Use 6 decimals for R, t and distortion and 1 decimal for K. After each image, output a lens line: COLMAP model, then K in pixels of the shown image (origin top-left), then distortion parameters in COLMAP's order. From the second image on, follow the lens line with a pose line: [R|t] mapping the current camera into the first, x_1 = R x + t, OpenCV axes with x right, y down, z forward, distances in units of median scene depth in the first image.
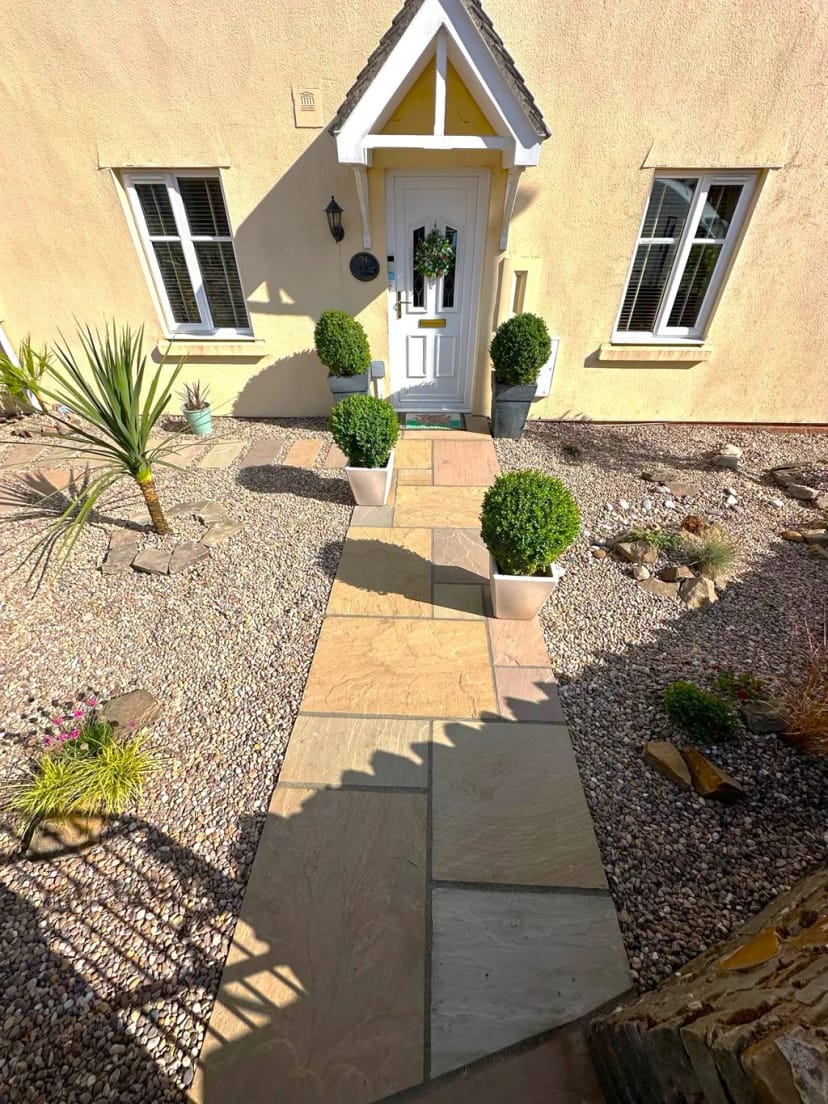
lens RADIAL K [[435.4, 0, 417.1], [0, 435.4, 548.0], [0, 0, 1]] dist [-0.001202, -0.000480]
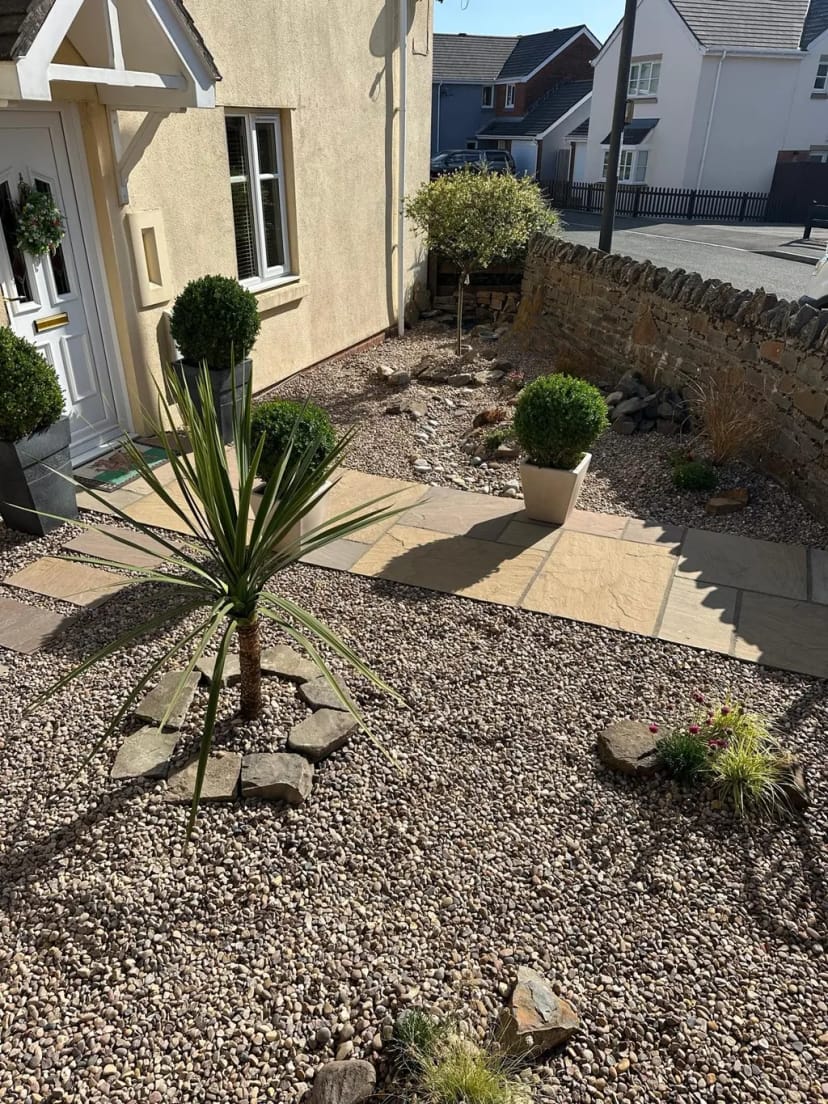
lens RADIAL K [[777.1, 0, 411.6], [0, 777.1, 537.3], [0, 0, 1]] dist [0.007571, -0.000764]
pose [[0.390201, -0.432953, 0.812585, -1.169451], [0.567918, 0.807834, 0.157709, -0.242610], [-0.724715, 0.399944, 0.561100, 0.223130]]
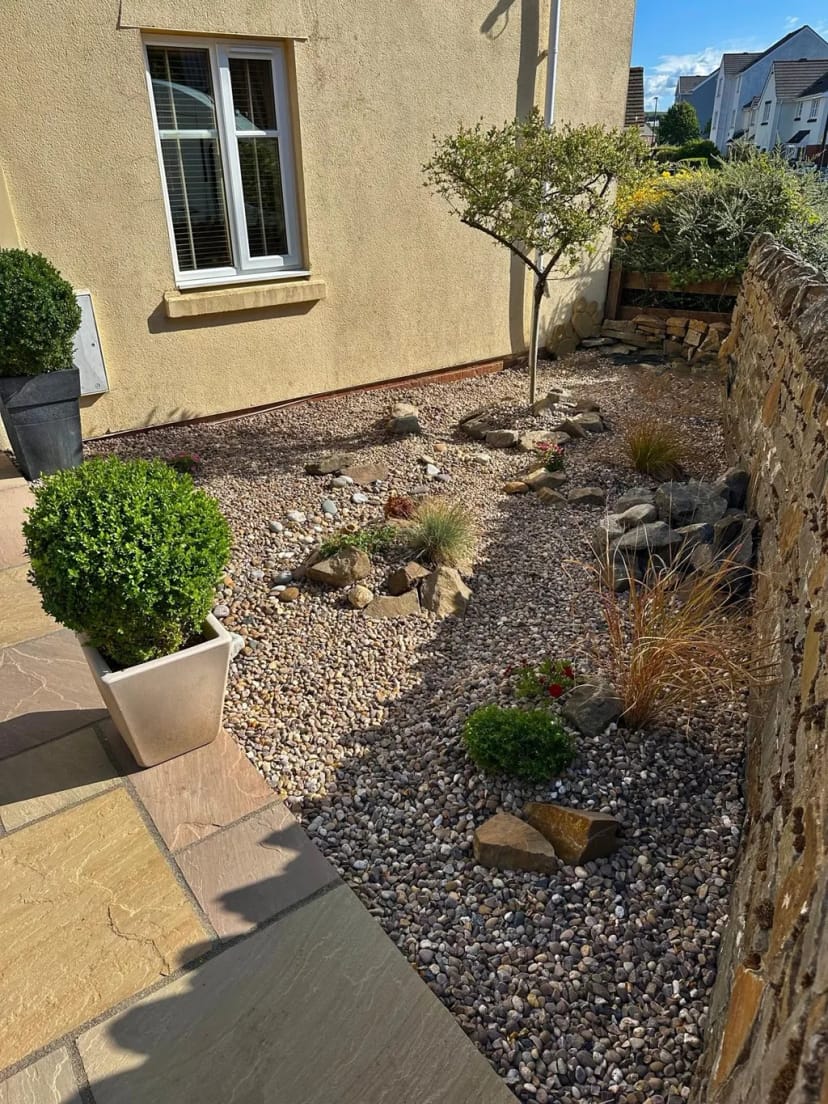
lens RADIAL K [[759.3, 0, 410.2], [0, 759.3, 543.8], [0, 0, 1]] dist [0.080481, -0.096644]
pose [[0.787225, -0.294962, 0.541548, 0.019132], [0.393509, 0.916427, -0.072882, 0.089737], [-0.474792, 0.270478, 0.837505, 0.061432]]
